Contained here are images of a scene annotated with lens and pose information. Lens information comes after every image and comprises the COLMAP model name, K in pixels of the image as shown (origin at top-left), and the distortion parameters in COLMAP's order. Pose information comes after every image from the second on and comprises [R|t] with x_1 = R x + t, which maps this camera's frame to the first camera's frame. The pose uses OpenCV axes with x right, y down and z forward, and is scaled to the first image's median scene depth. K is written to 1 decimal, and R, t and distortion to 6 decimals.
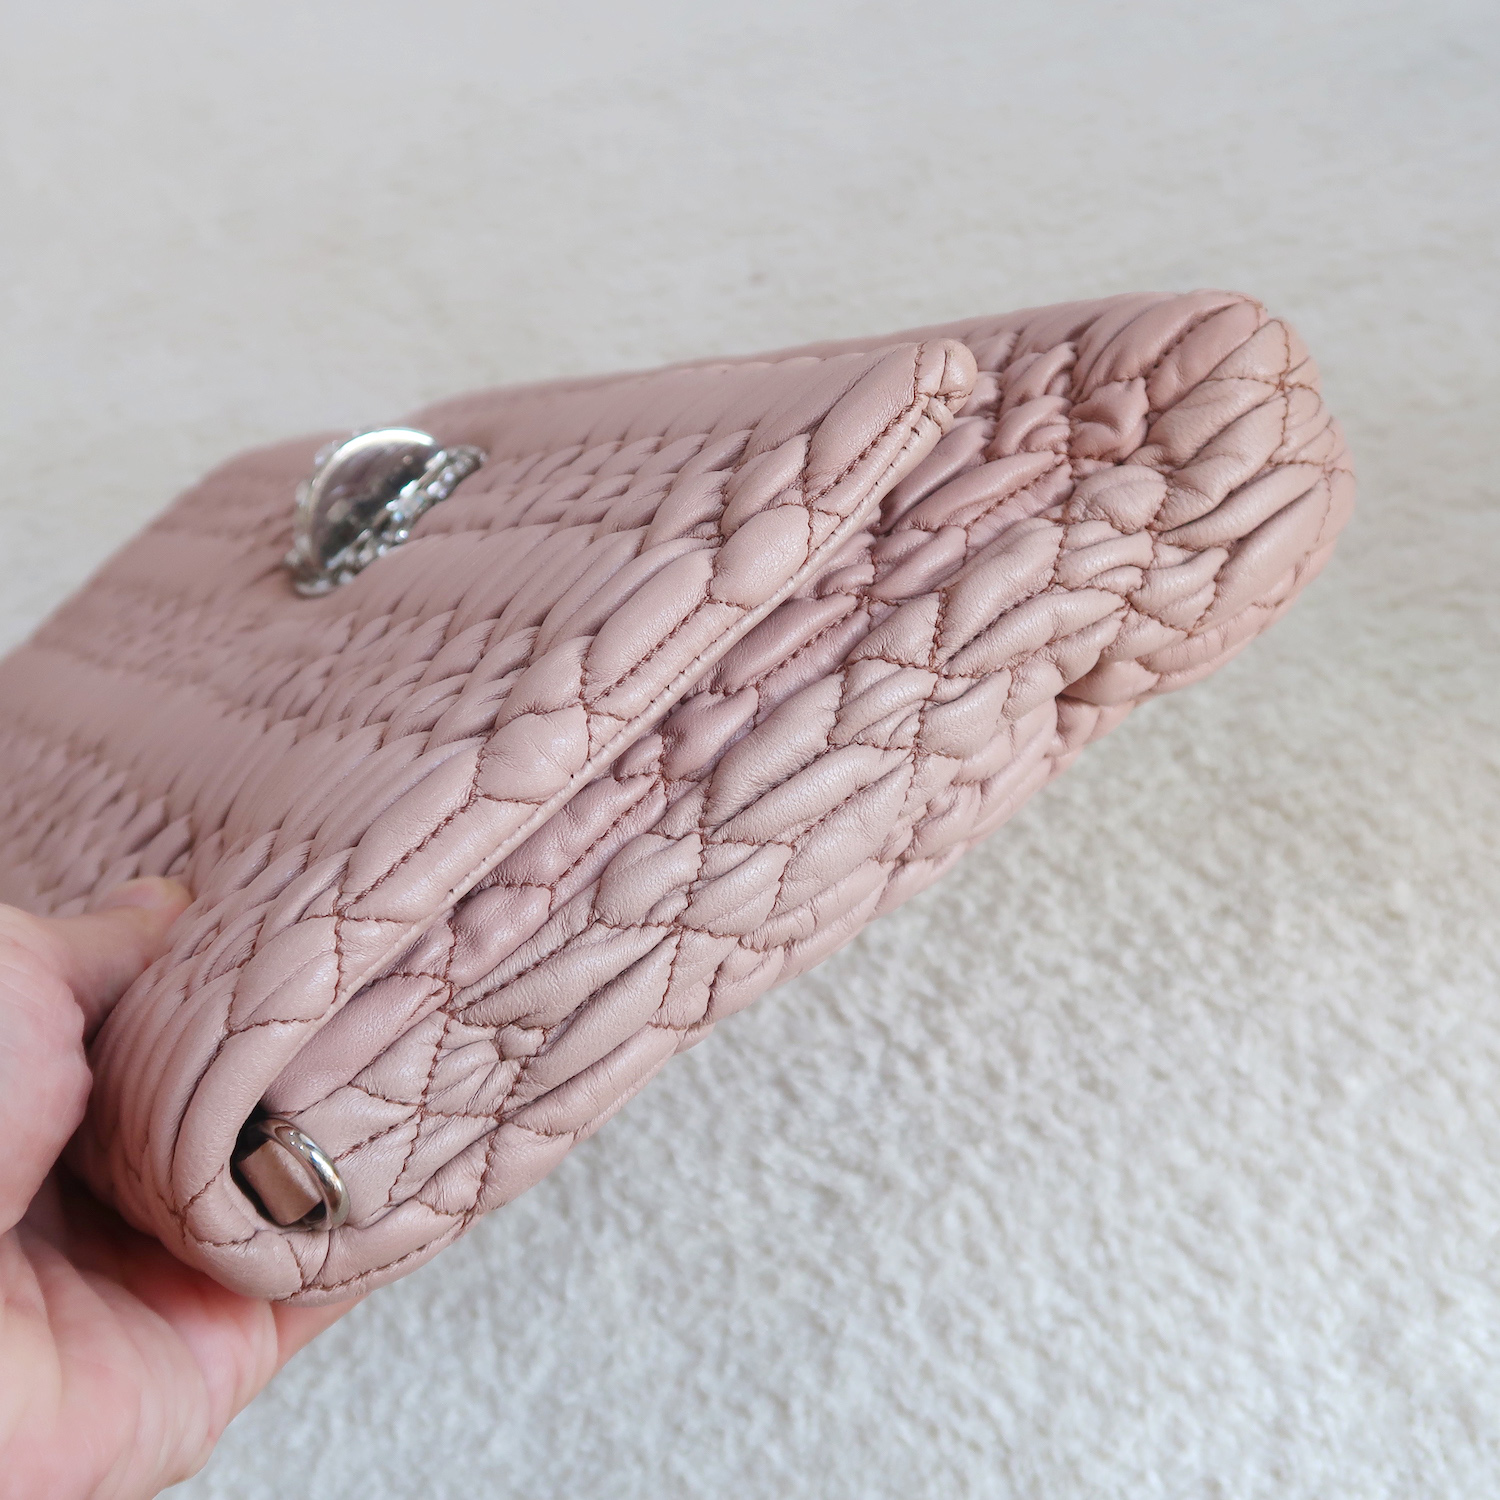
lens RADIAL K [[2434.7, 0, 757.6], [0, 2434.7, 740.1], [0, 0, 1]] dist [0.005754, 0.000000]
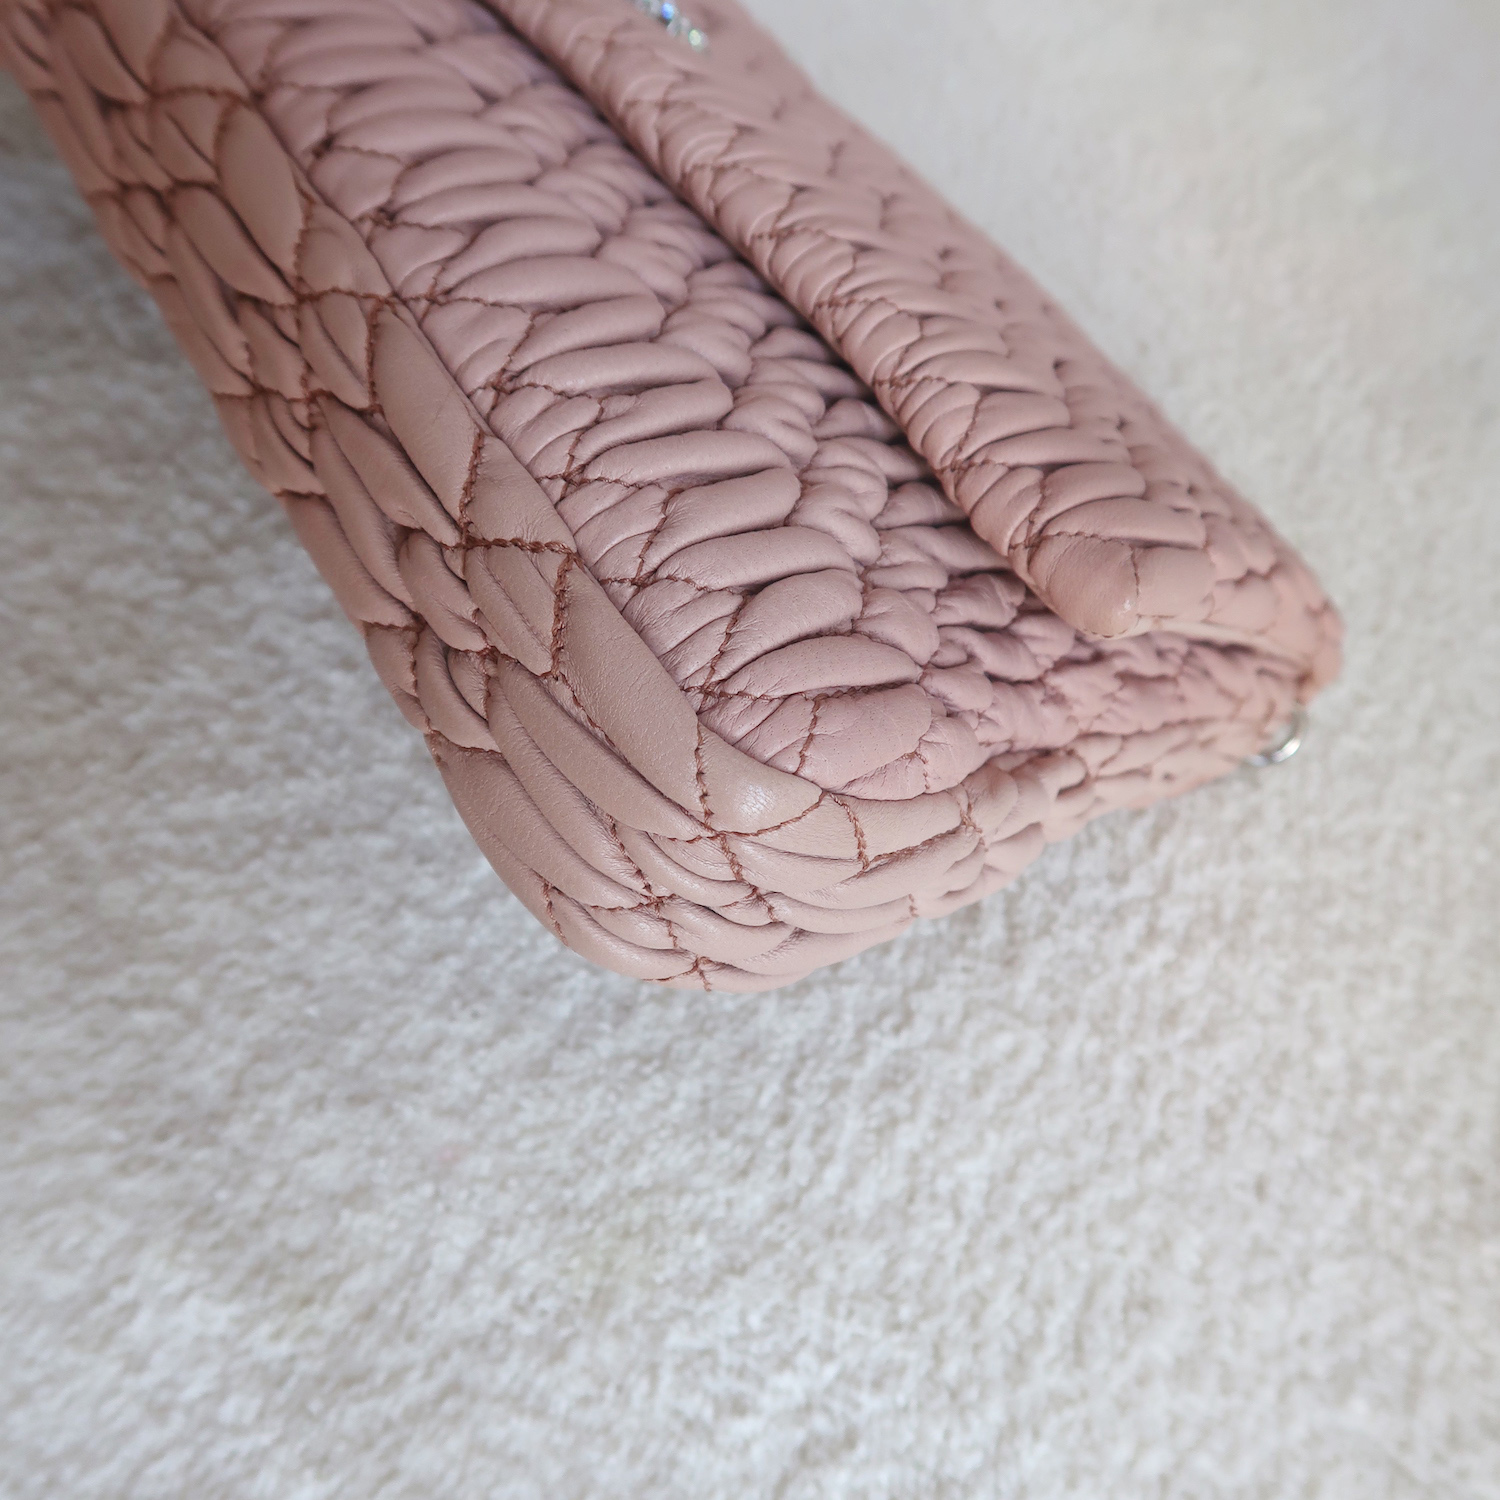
lens RADIAL K [[1675.3, 0, 745.2], [0, 1675.3, 743.1], [0, 0, 1]] dist [0.008625, 0.000000]
pose [[0.435913, 0.885378, -0.161512, 0.039448], [-0.823532, 0.464790, 0.325217, 0.018607], [0.363009, -0.008756, 0.931745, 0.375992]]
